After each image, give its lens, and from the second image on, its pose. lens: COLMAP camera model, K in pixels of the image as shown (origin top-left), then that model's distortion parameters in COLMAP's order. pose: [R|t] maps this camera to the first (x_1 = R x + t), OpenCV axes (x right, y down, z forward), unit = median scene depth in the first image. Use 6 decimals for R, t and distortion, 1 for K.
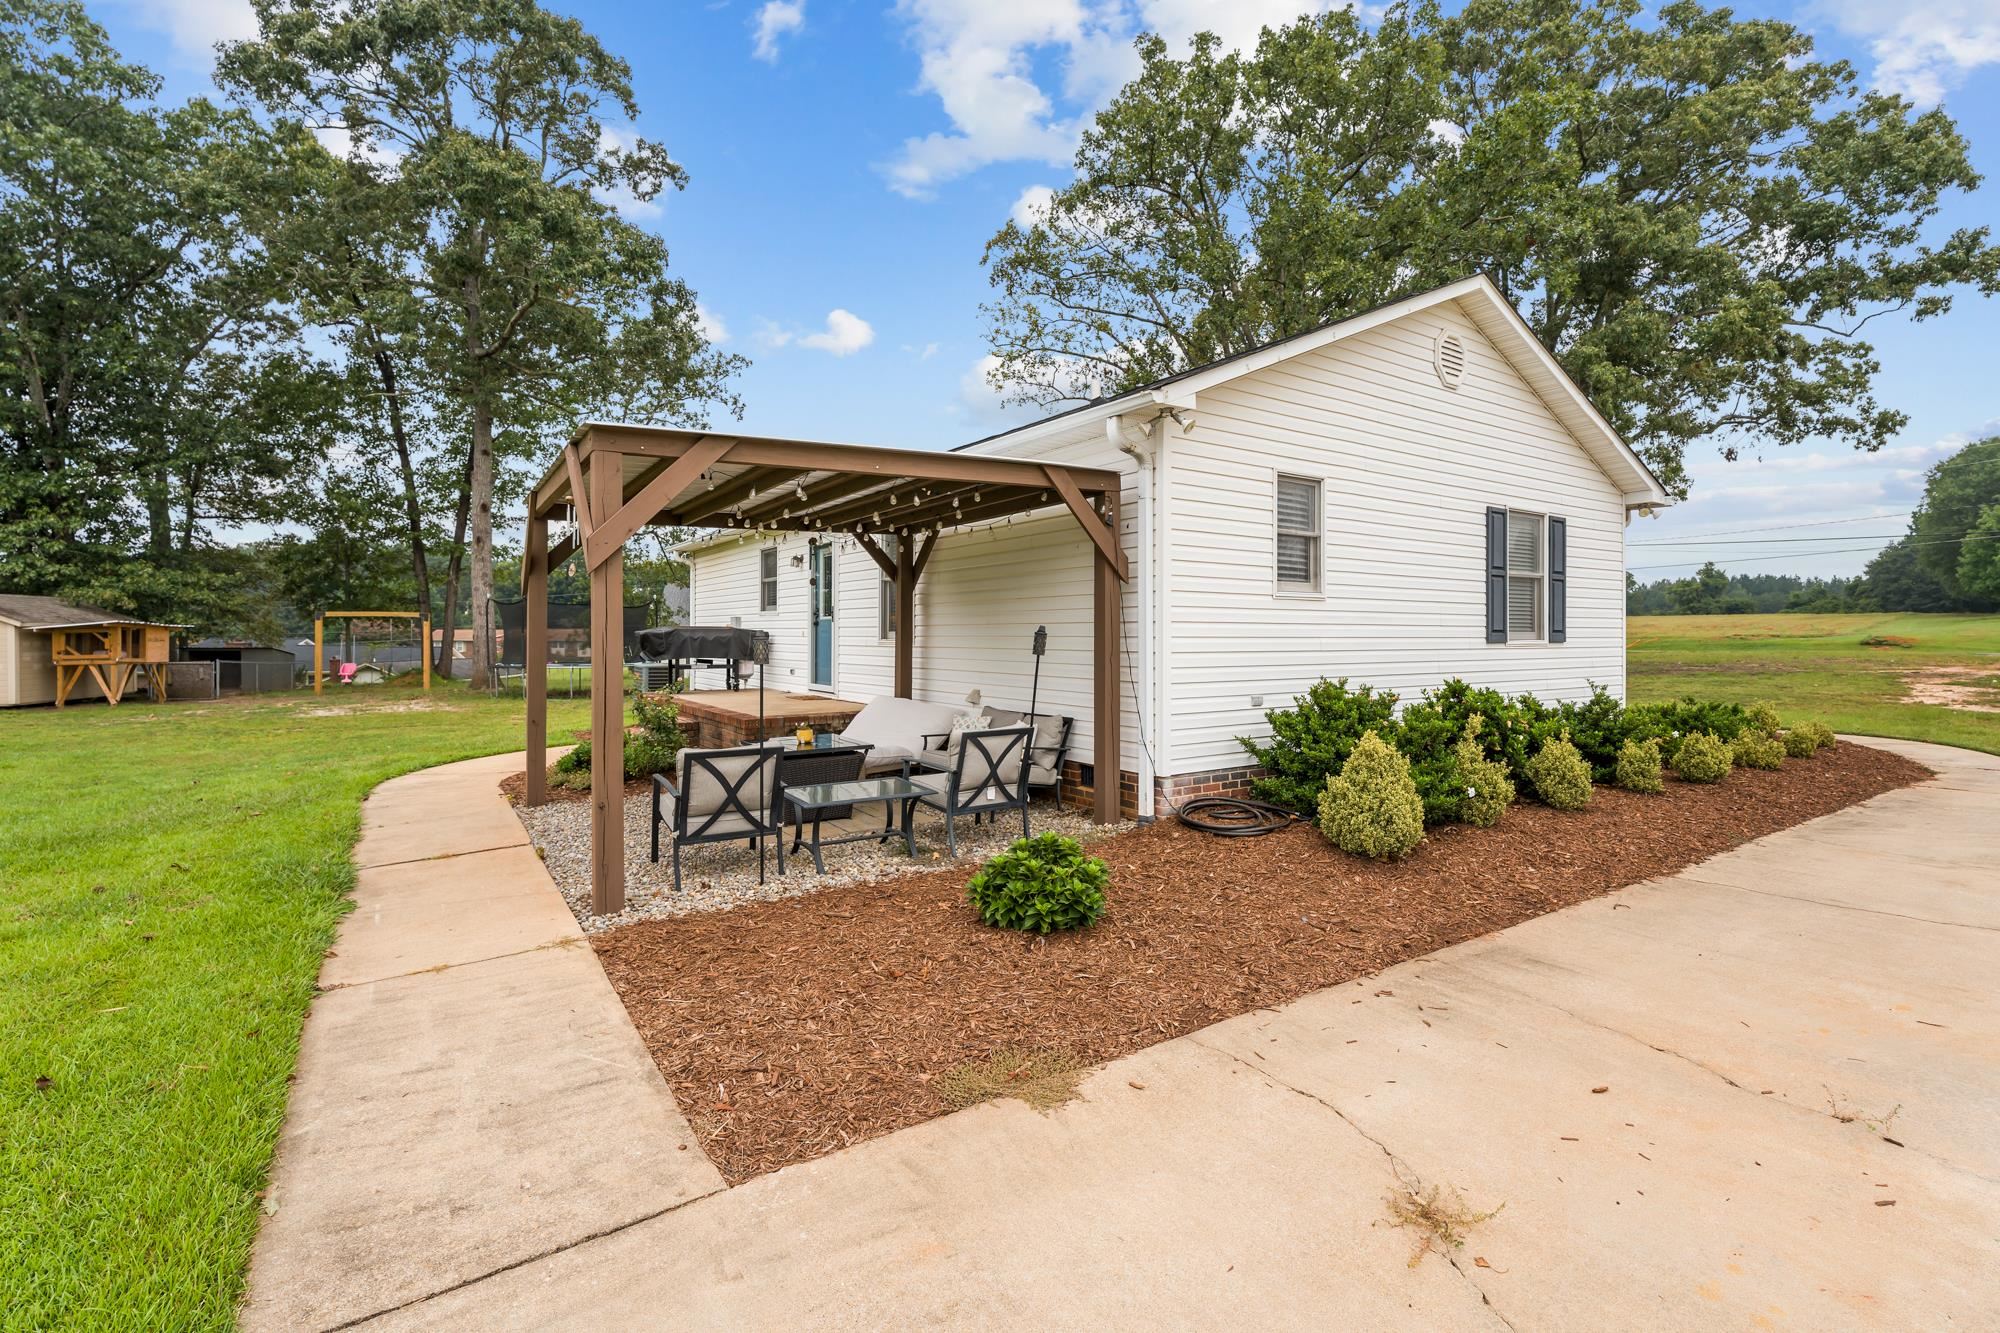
lens RADIAL K [[894.9, 0, 999.4], [0, 894.9, 638.5], [0, 0, 1]] dist [0.000659, -0.000223]
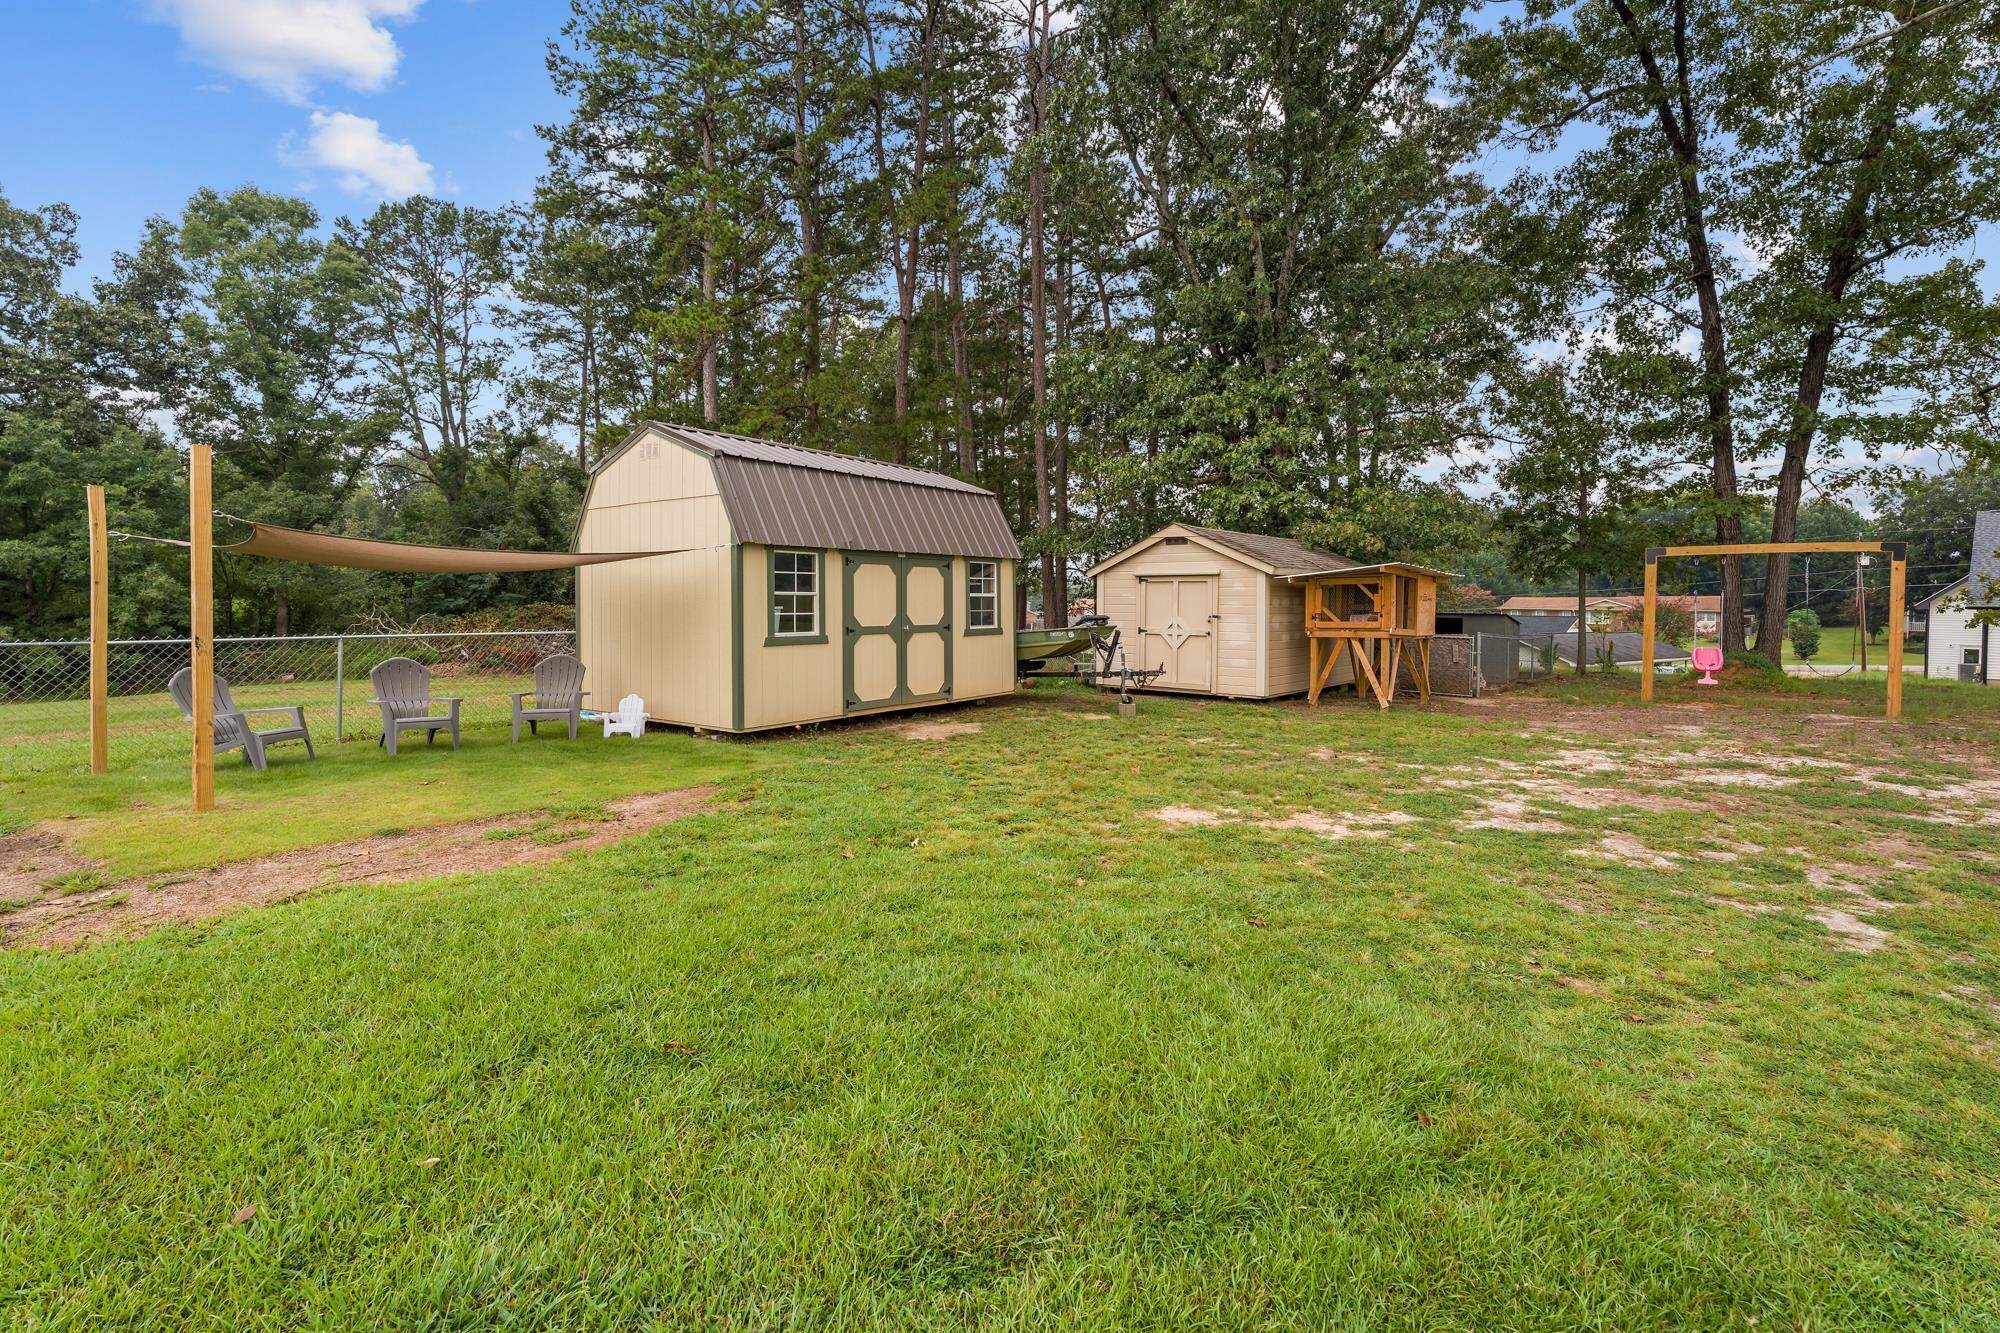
lens RADIAL K [[894.9, 0, 999.4], [0, 894.9, 638.5], [0, 0, 1]] dist [0.000659, -0.000223]
pose [[0.508124, 0.038706, -0.860414, -0.473883], [-0.009000, 0.999174, 0.039633, 0.006093], [0.861237, -0.012395, 0.508052, 0.376876]]
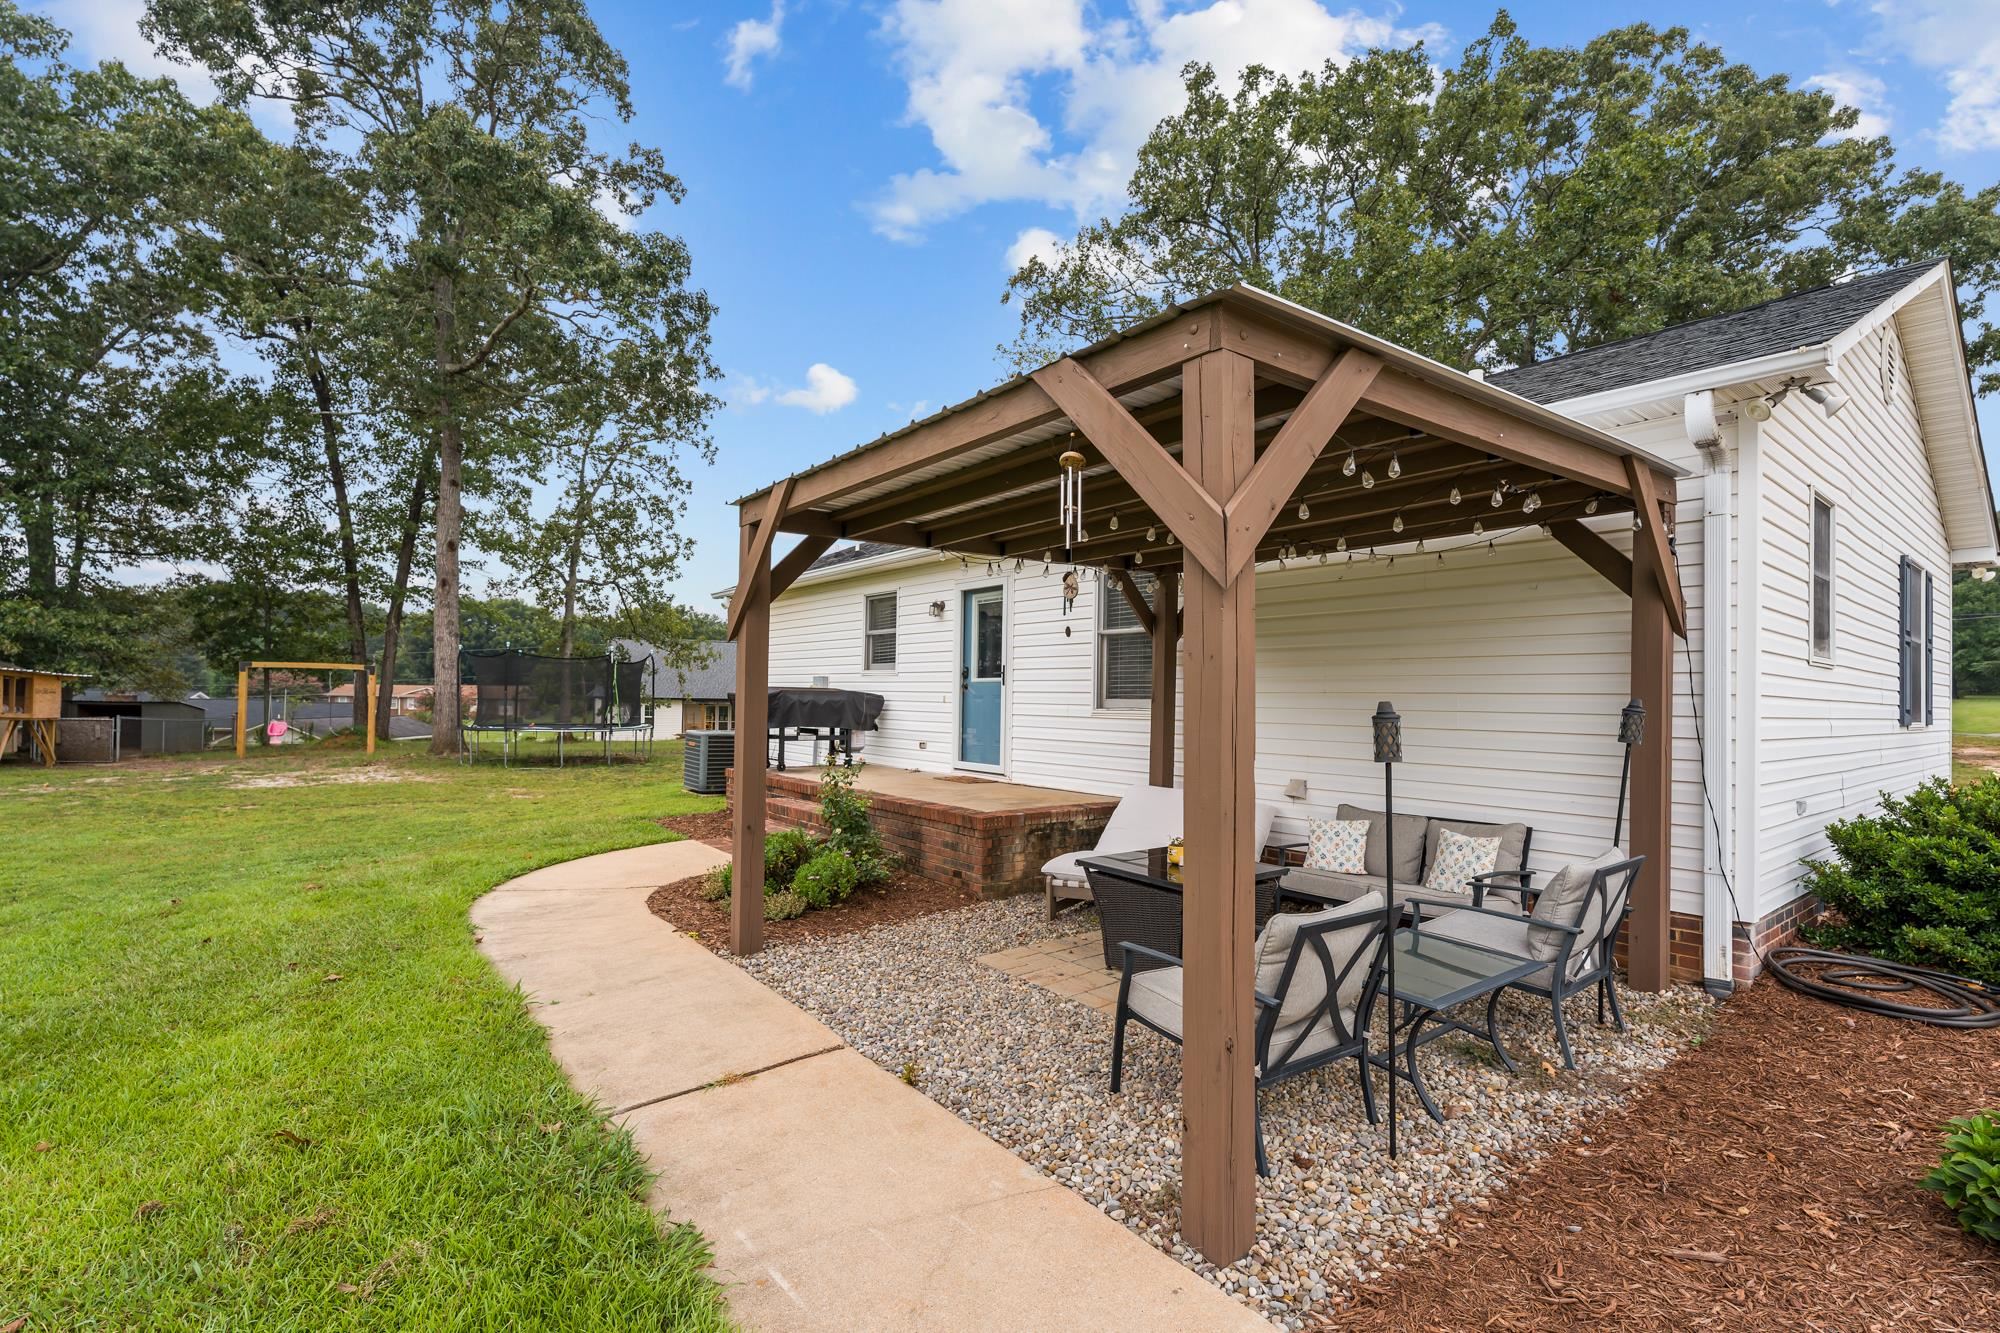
lens RADIAL K [[897.6, 0, 994.2], [0, 897.6, 692.4], [0, 0, 1]] dist [-0.000191, -0.000334]
pose [[0.997052, 0.016262, 0.074983, -0.097612], [-0.015396, 0.999808, -0.012116, -0.000832], [-0.075166, 0.010926, 0.997111, 0.078141]]
